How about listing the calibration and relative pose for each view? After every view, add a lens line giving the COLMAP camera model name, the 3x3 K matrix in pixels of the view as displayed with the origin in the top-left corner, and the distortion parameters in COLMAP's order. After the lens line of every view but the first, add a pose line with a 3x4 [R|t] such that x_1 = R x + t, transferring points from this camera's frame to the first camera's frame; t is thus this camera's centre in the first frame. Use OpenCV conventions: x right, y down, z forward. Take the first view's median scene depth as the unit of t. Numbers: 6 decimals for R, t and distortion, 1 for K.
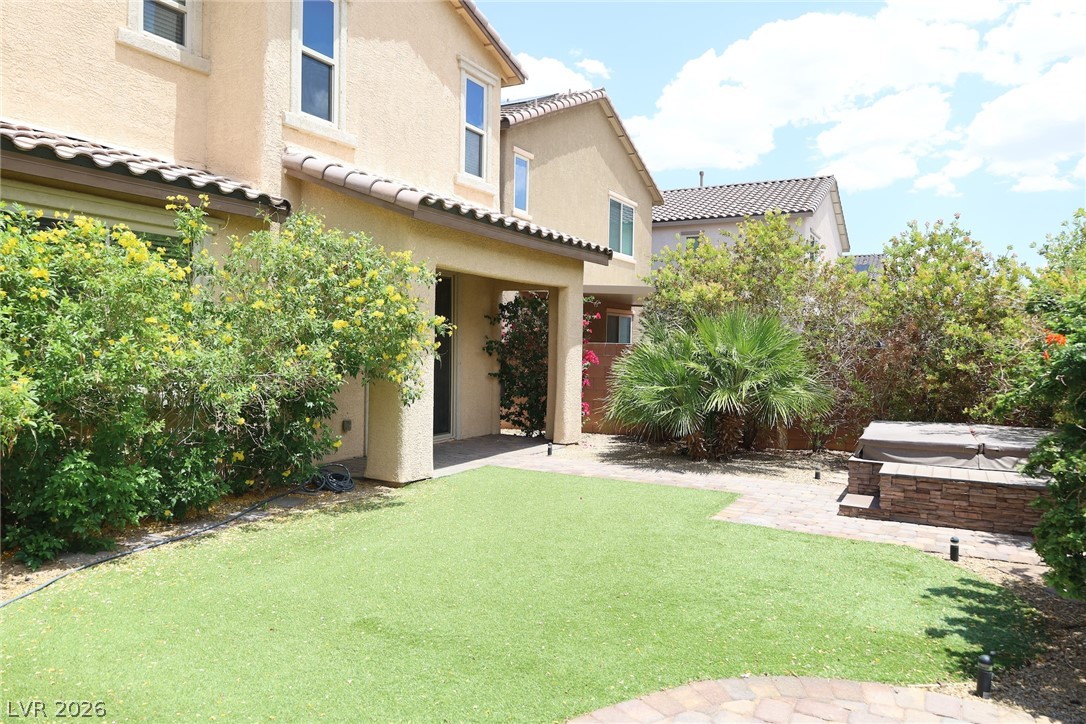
lens RADIAL K [[742.8, 0, 545.0], [0, 742.8, 358.7], [0, 0, 1]] dist [-0.008520, -0.003276]
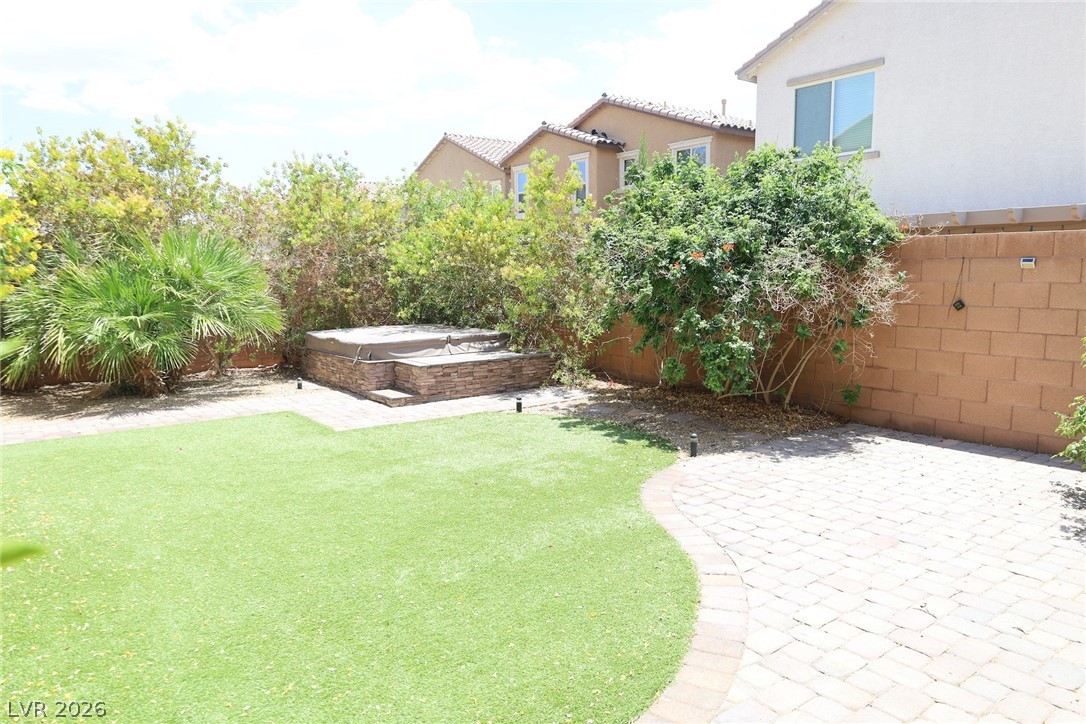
lens RADIAL K [[742.8, 0, 545.6], [0, 742.8, 364.3], [0, 0, 1]] dist [-0.008520, -0.003276]
pose [[0.399727, -0.132828, 0.906959, -0.910904], [0.031651, 0.990855, 0.131165, -0.006066], [-0.916087, -0.023724, 0.400276, 0.493040]]
